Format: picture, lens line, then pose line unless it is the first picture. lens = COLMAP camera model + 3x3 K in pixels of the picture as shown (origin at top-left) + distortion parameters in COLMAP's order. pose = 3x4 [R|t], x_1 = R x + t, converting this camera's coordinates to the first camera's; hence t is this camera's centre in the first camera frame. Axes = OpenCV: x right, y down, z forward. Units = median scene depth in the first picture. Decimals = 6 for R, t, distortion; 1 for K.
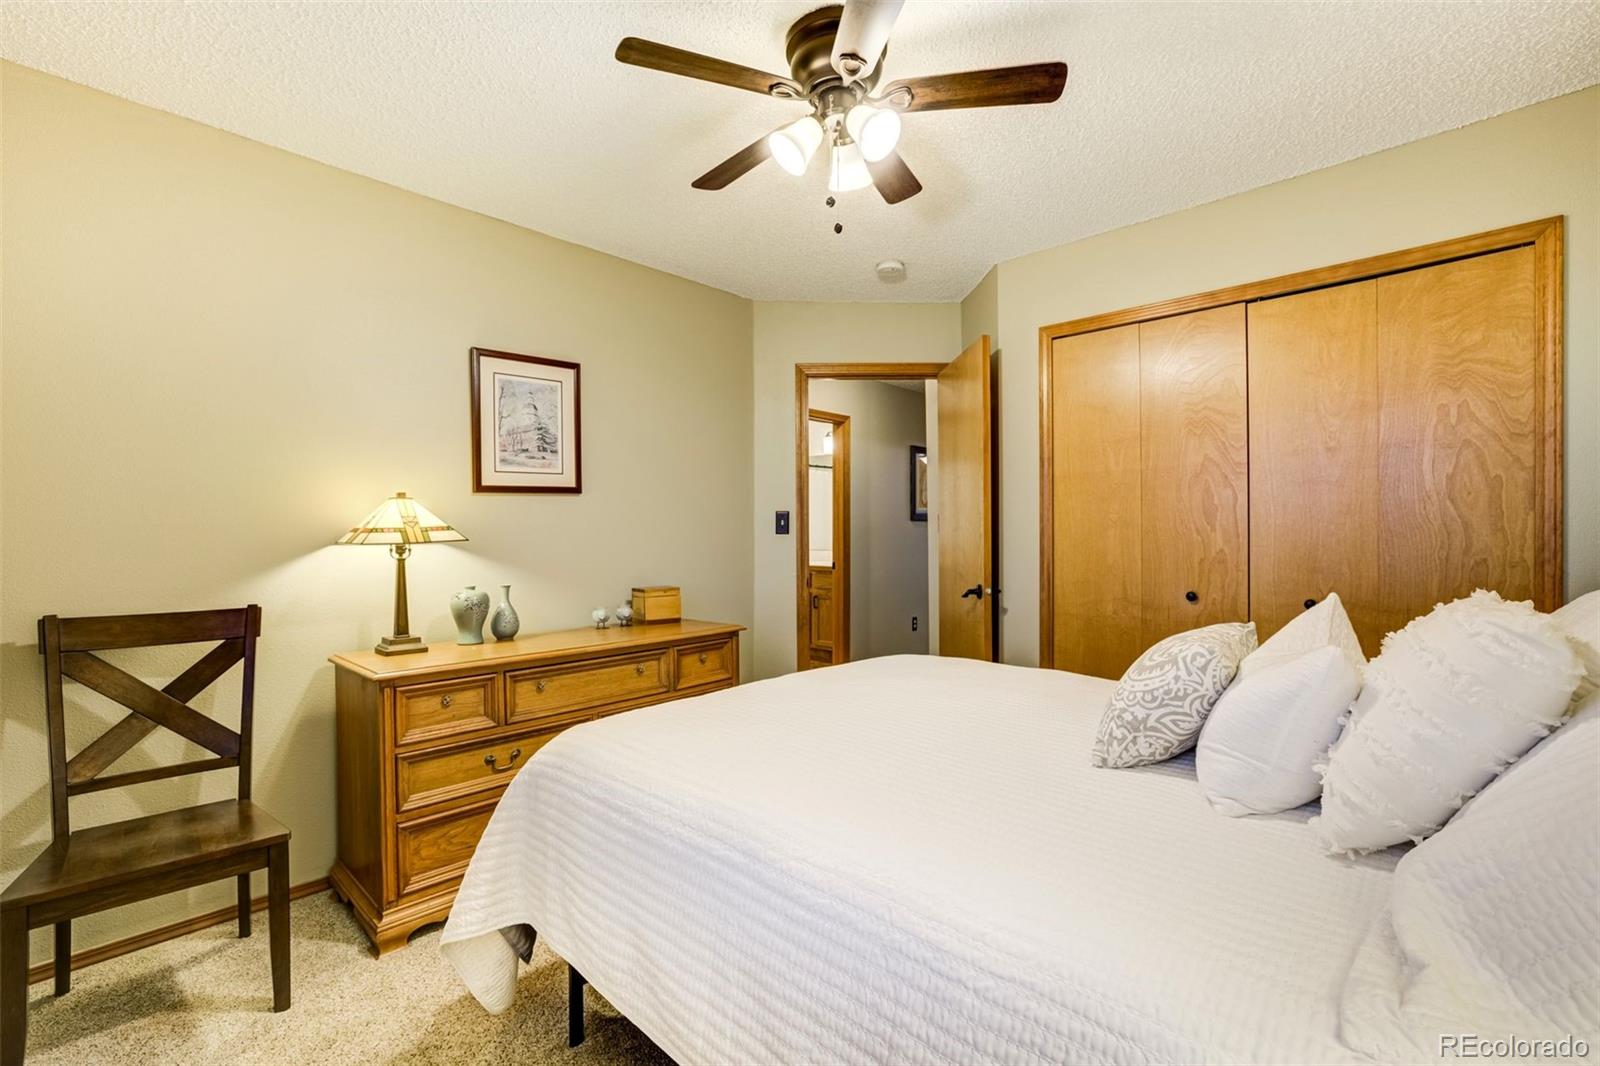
lens RADIAL K [[665.6, 0, 805.4], [0, 665.6, 531.2], [0, 0, 1]] dist [-0.002162, -0.000014]
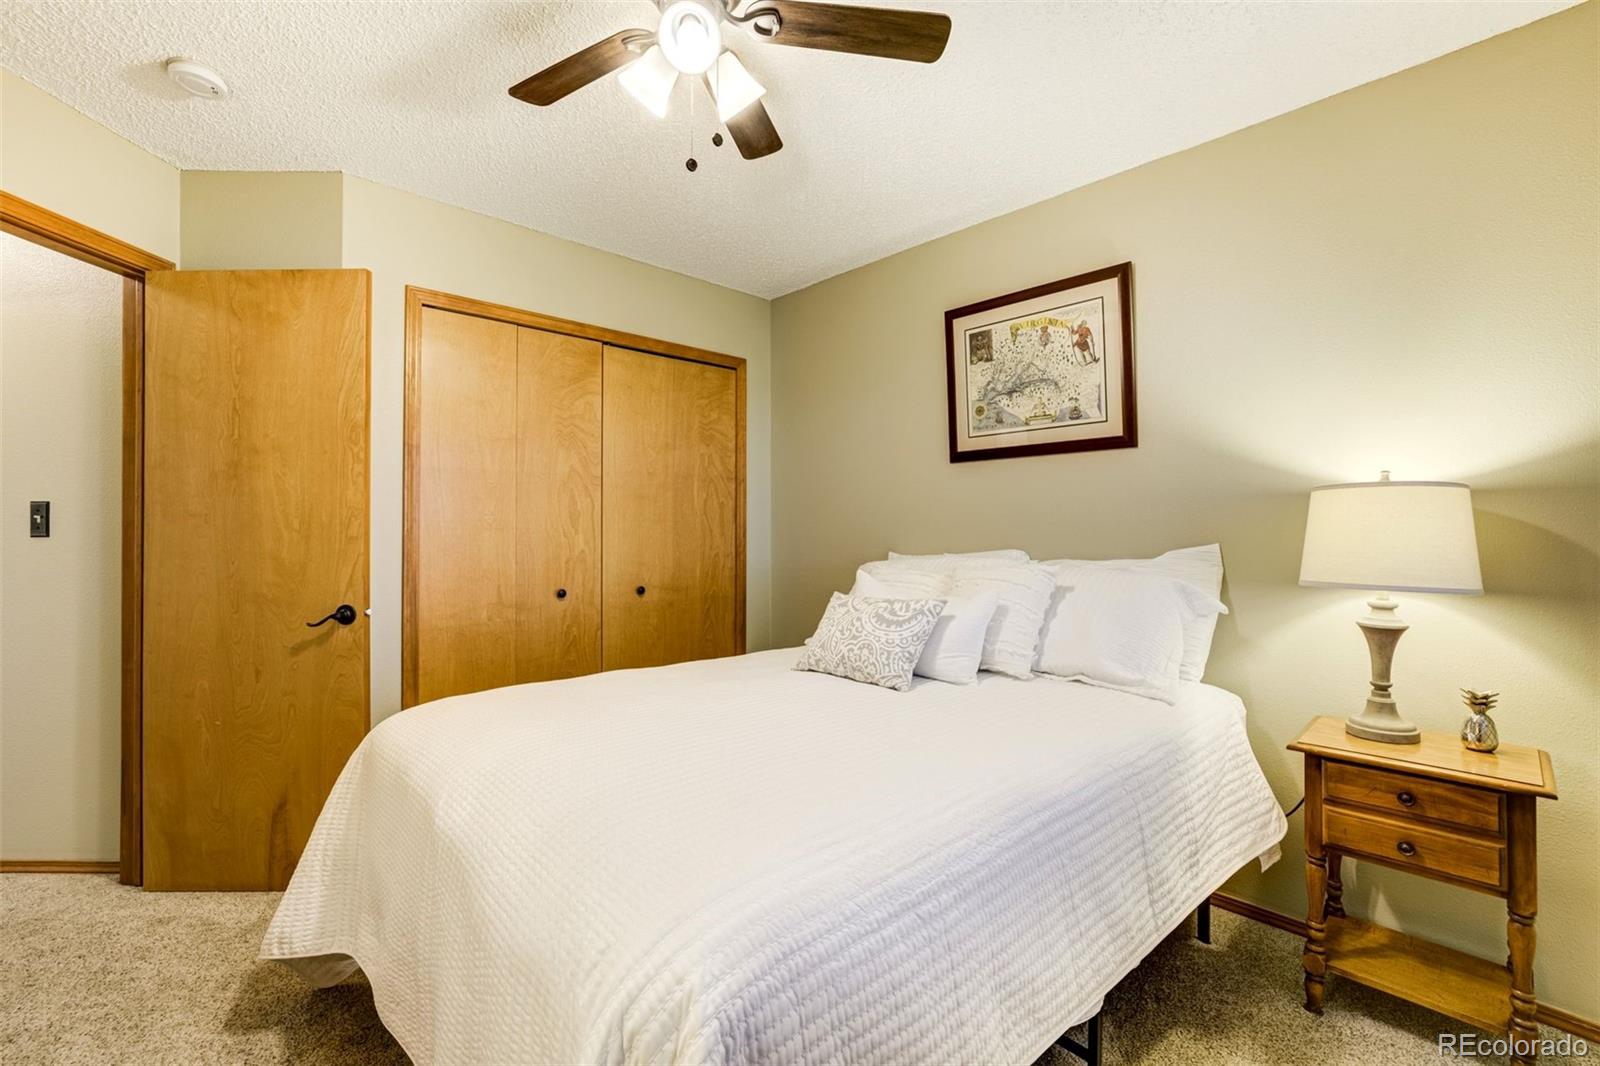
lens RADIAL K [[689.1, 0, 801.0], [0, 689.1, 528.3], [0, 0, 1]] dist [-0.031141, 0.007729]
pose [[0.077528, 0.016122, 0.996860, -0.593189], [-0.003641, 0.999867, -0.015887, 0.008831], [-0.996984, -0.002398, 0.077577, 0.601575]]
